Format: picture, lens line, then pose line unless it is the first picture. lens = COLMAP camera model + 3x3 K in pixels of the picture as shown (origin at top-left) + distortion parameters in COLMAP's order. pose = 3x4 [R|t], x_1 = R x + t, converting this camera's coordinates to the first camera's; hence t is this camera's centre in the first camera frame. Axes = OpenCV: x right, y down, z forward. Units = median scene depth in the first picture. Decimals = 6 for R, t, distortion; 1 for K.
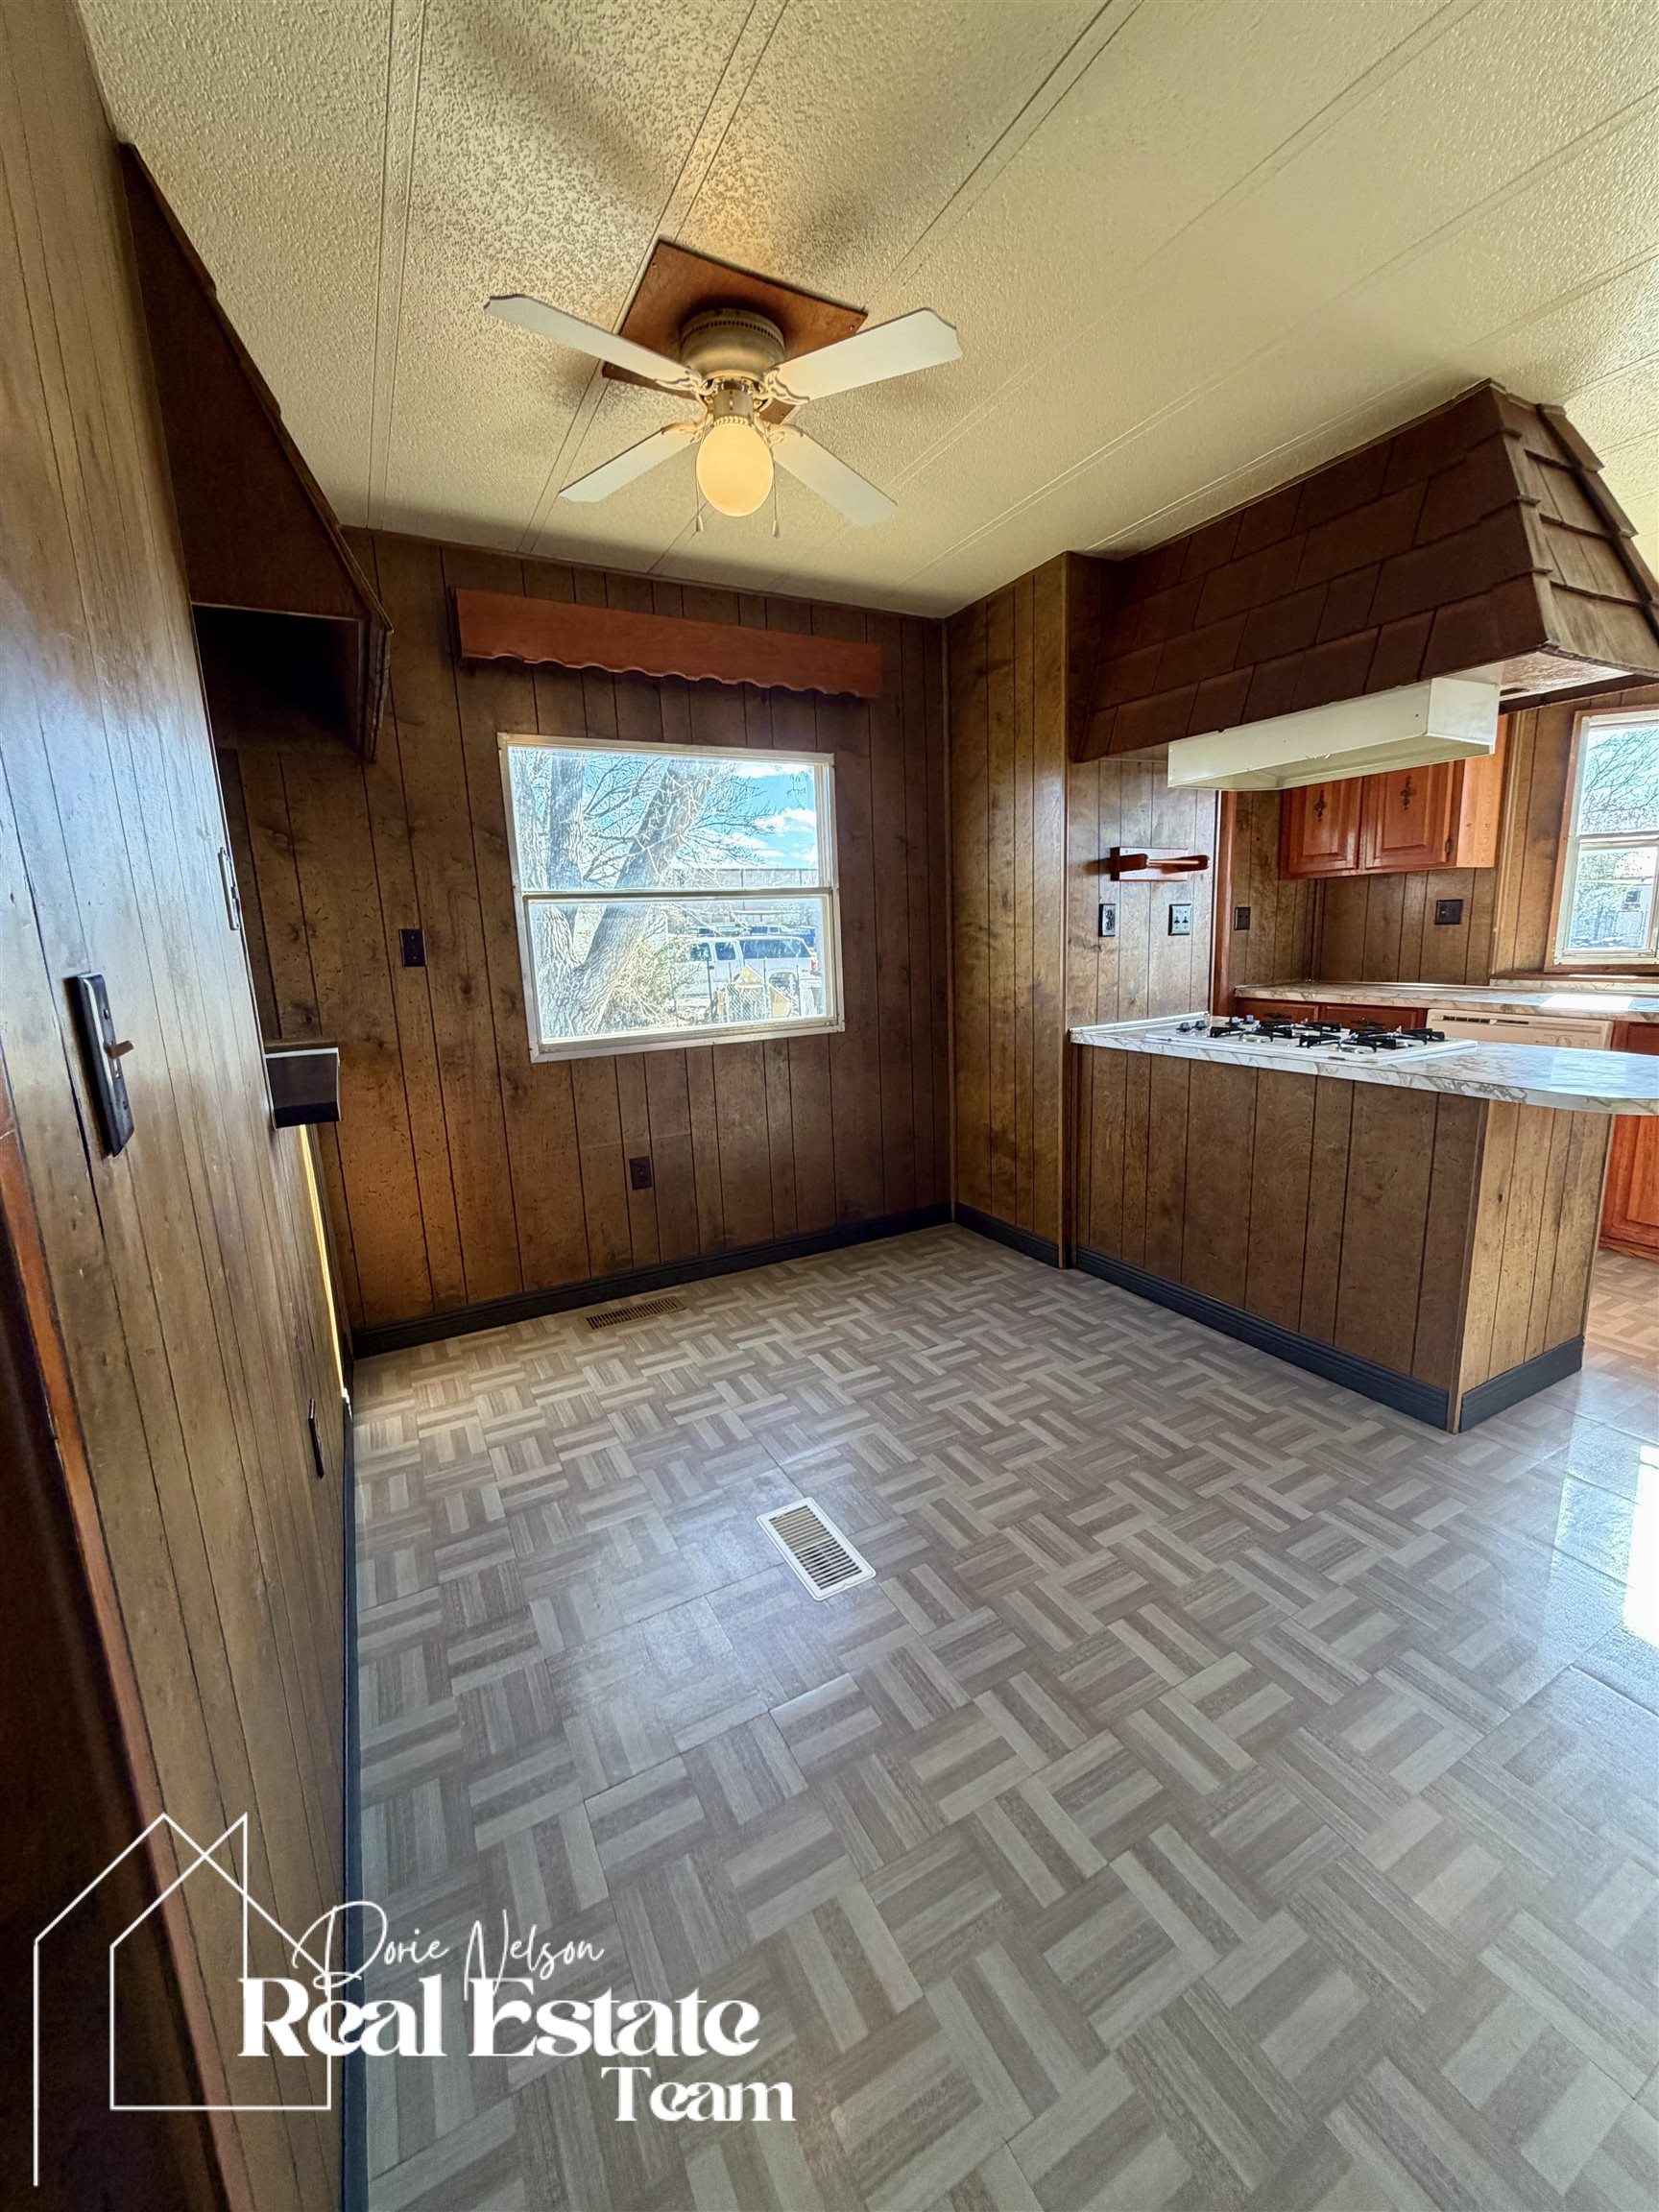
lens RADIAL K [[881.1, 0, 833.0], [0, 881.1, 1098.4], [0, 0, 1]] dist [-0.003497, -0.000624]
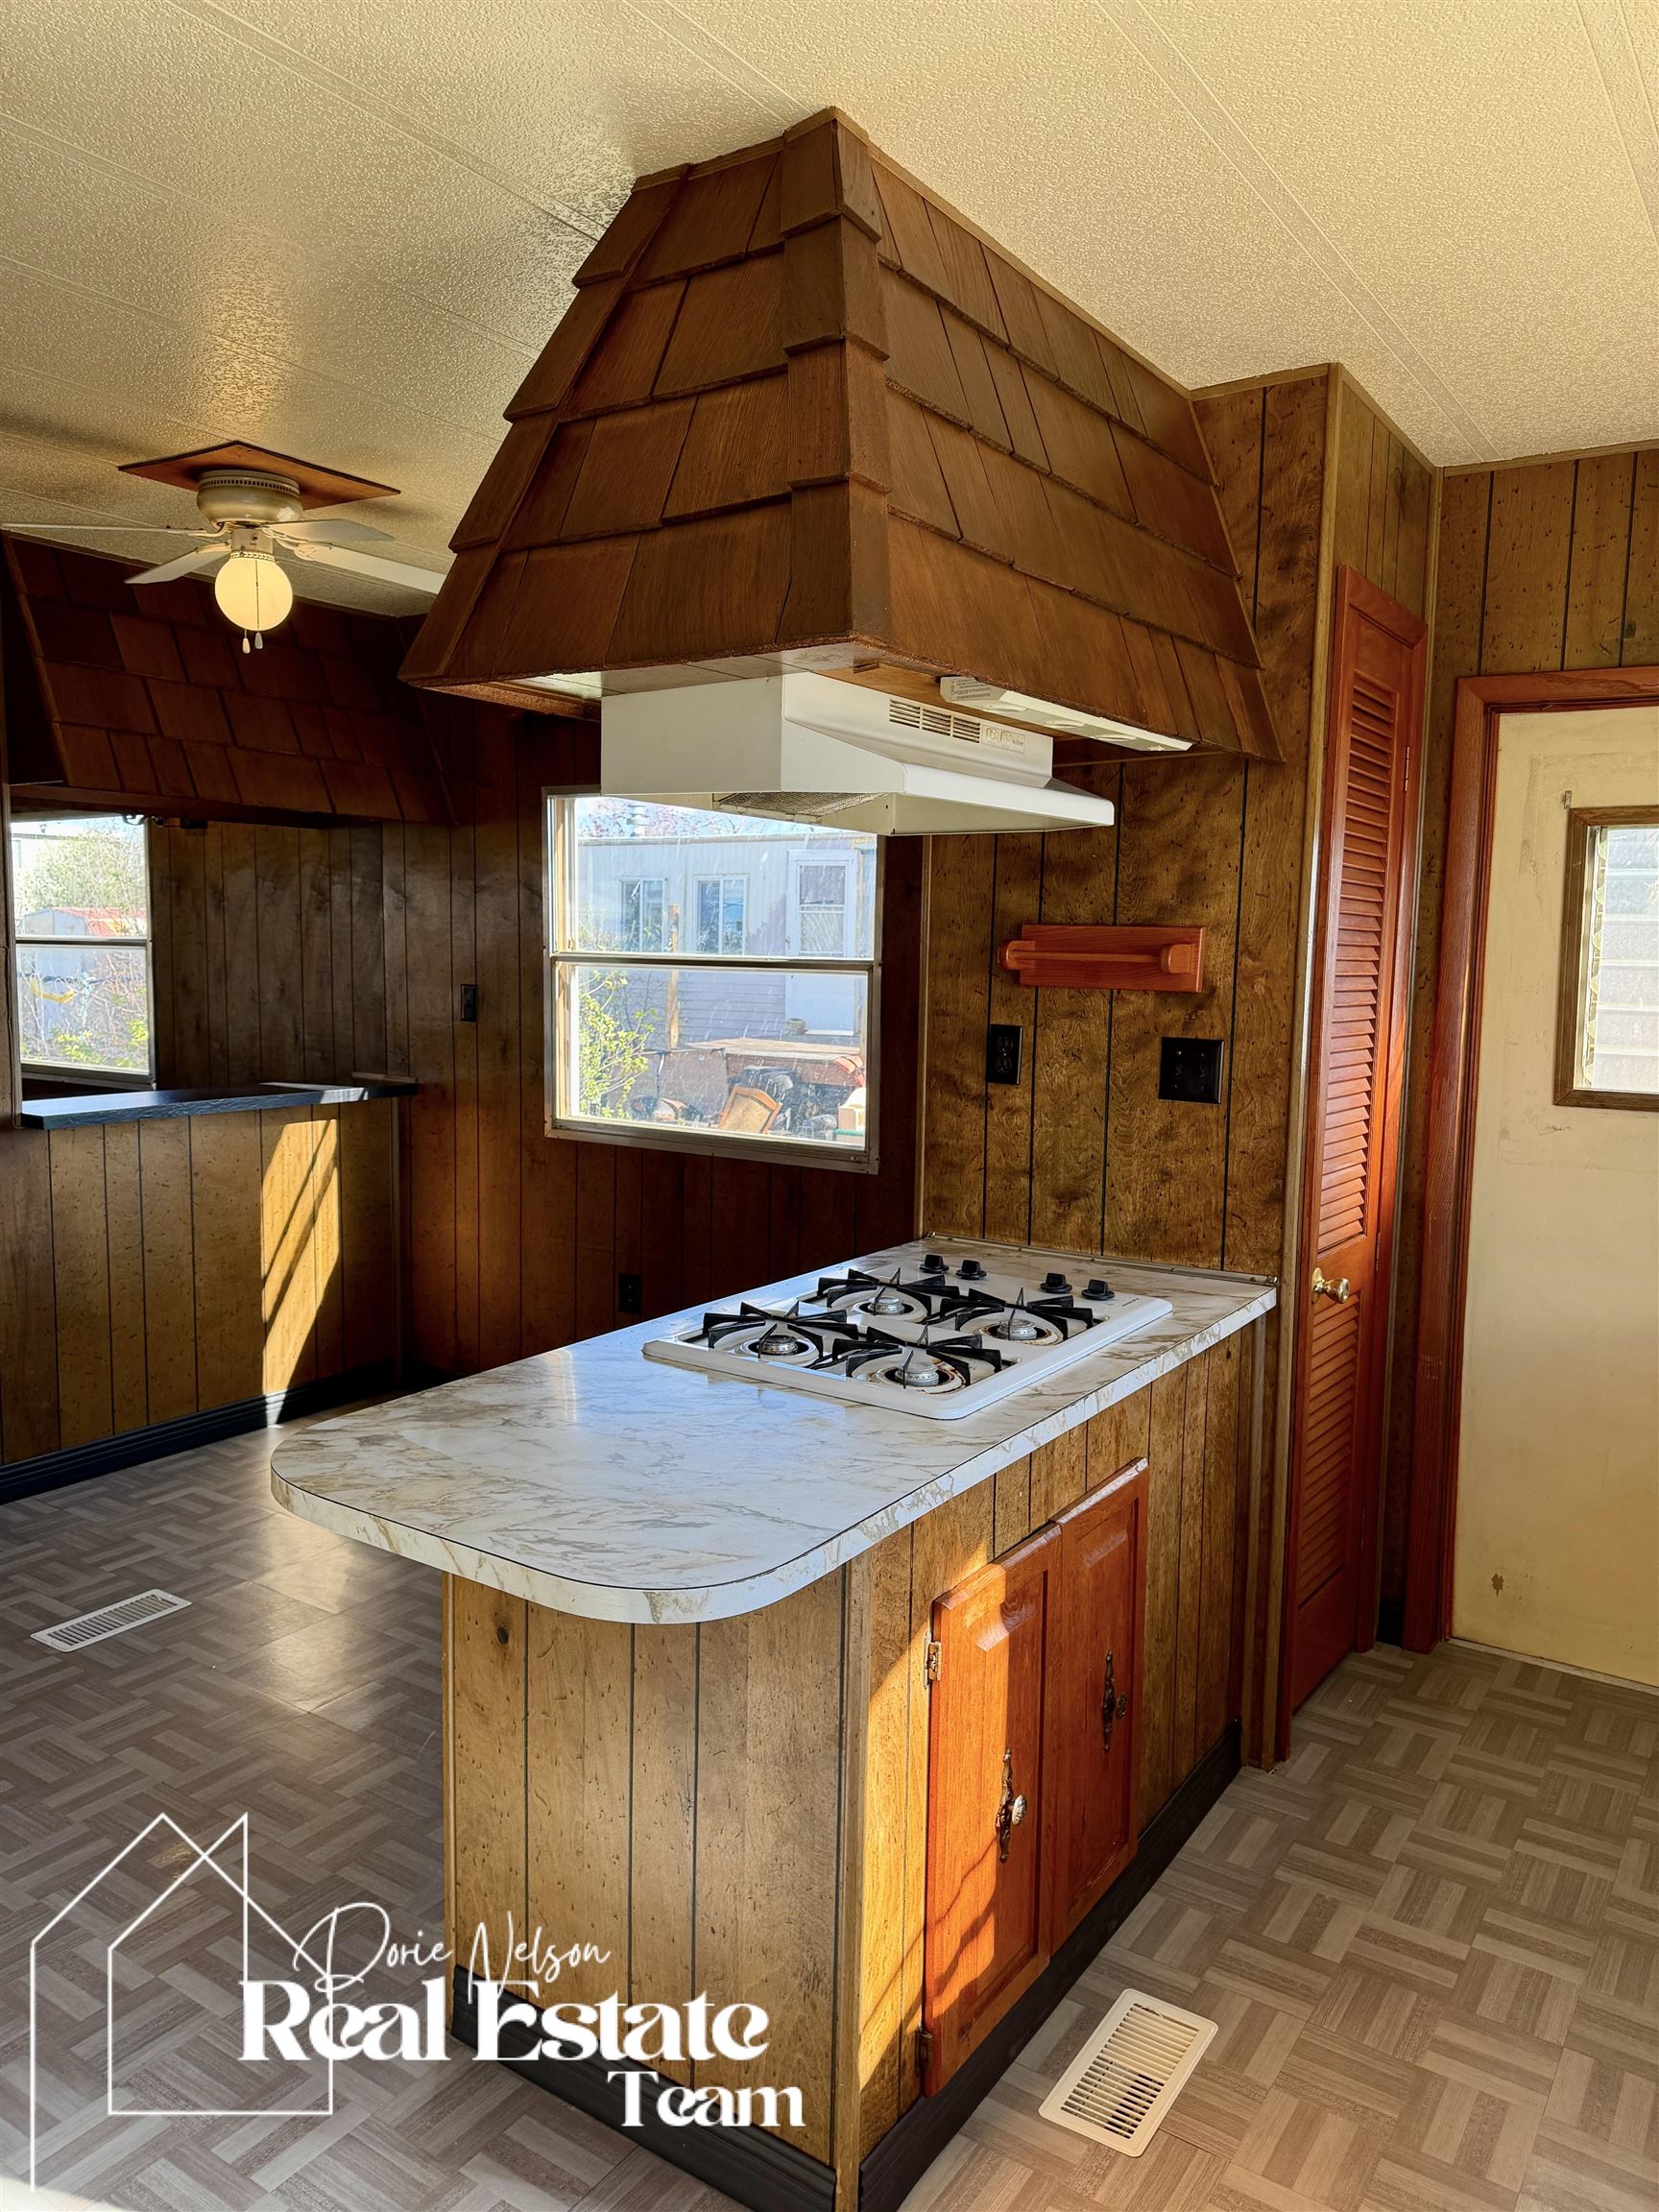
lens RADIAL K [[1563.8, 0, 830.4], [0, 1563.8, 1104.9], [0, 0, 1]] dist [0.059171, -0.069240]
pose [[0.465256, 0.140660, -0.873929, 1.162342], [-0.201688, 0.978169, 0.050065, -0.206164], [0.861893, 0.152968, 0.483469, 0.458628]]
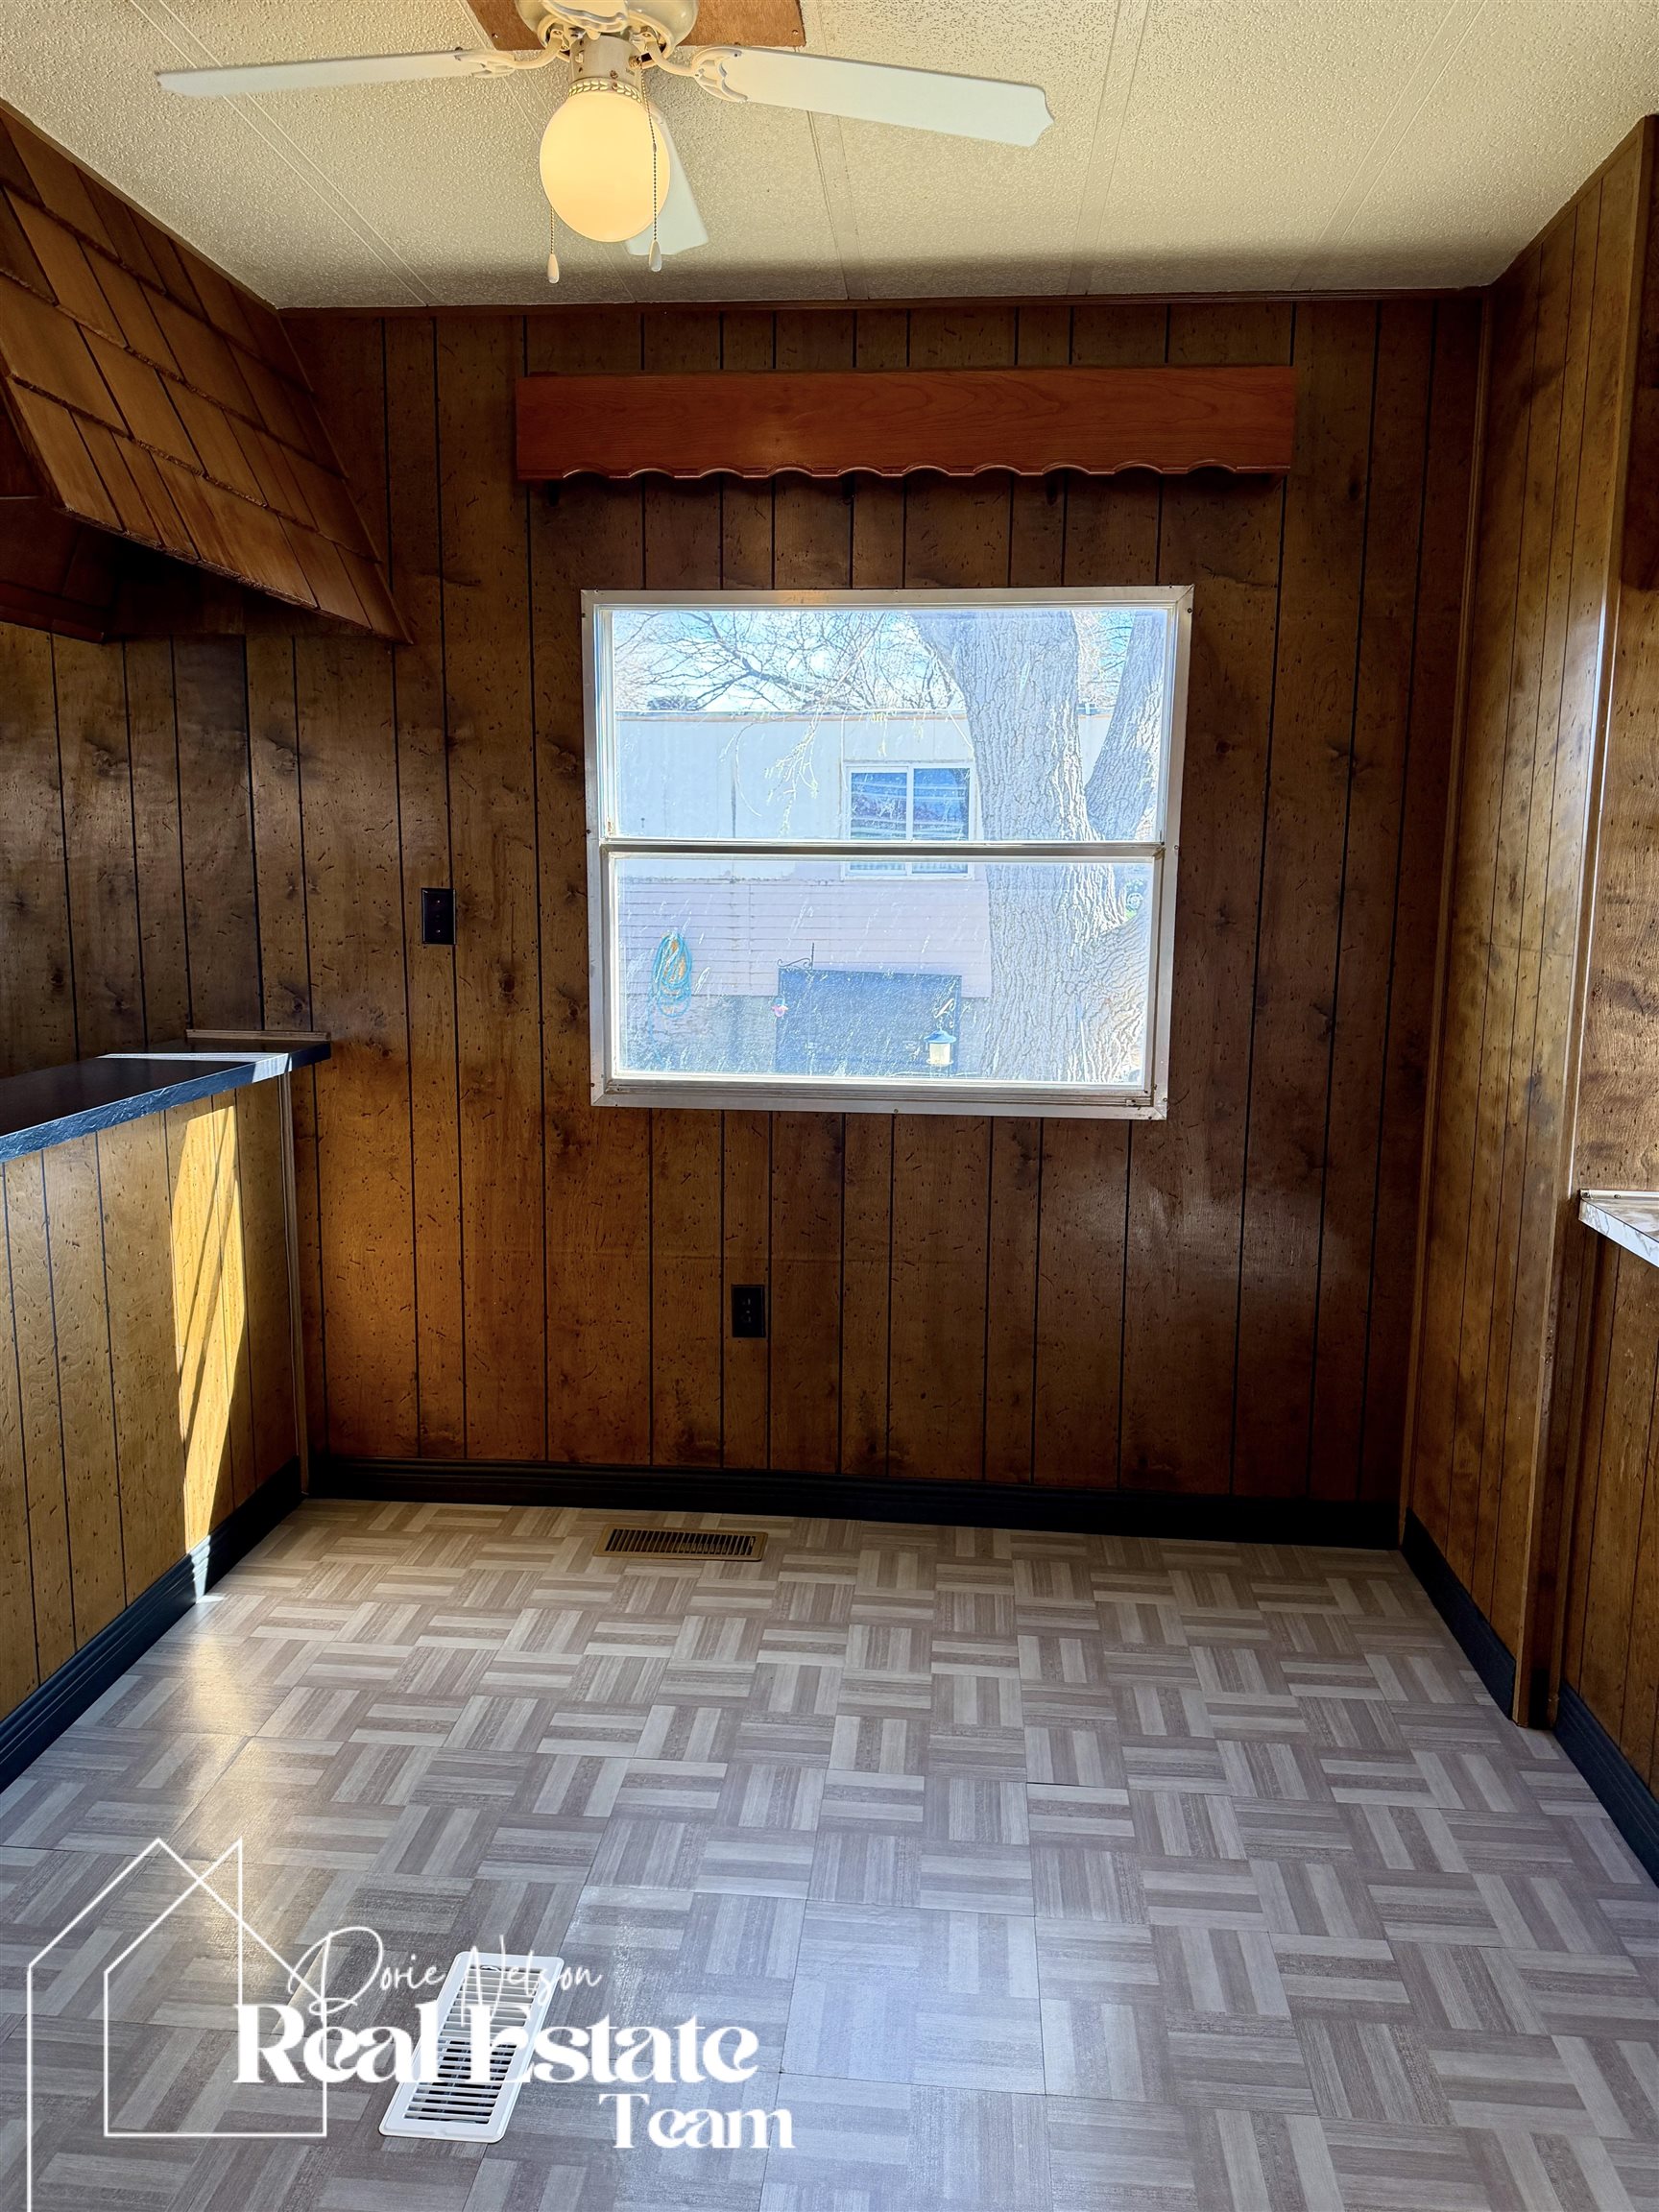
lens RADIAL K [[1563.8, 0, 819.9], [0, 1563.8, 1098.1], [0, 0, 1]] dist [0.059171, -0.069240]
pose [[0.832567, 0.130433, -0.538349, 0.386664], [-0.146368, 0.989141, 0.013292, -0.082388], [0.534237, 0.067730, 0.842617, 0.138651]]
